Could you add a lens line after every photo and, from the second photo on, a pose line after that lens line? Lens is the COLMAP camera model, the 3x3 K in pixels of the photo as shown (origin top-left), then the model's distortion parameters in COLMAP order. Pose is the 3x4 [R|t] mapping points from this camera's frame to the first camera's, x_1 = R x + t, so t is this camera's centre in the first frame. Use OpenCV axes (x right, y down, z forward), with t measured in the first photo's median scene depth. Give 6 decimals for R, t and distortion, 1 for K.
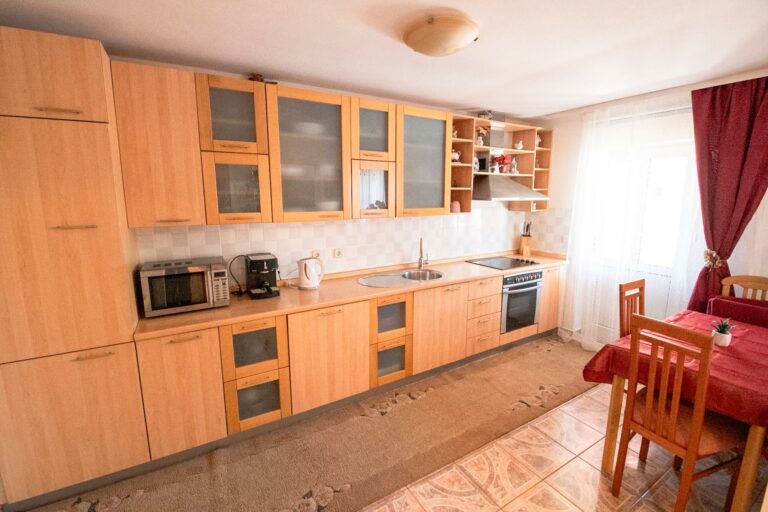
lens RADIAL K [[335.3, 0, 384.0], [0, 335.3, 256.0], [0, 0, 1]] dist [-0.016765, -0.000514]
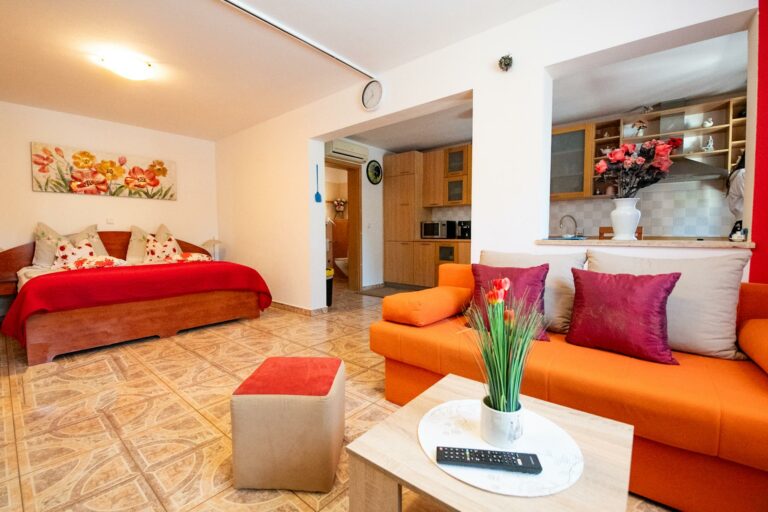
lens RADIAL K [[335.3, 0, 384.0], [0, 335.3, 256.0], [0, 0, 1]] dist [-0.016765, -0.000514]
pose [[0.340717, 0.068111, -0.937696, 1.031753], [-0.158197, 0.987305, 0.014233, 0.191525], [0.926761, 0.143492, 0.347166, -0.160029]]
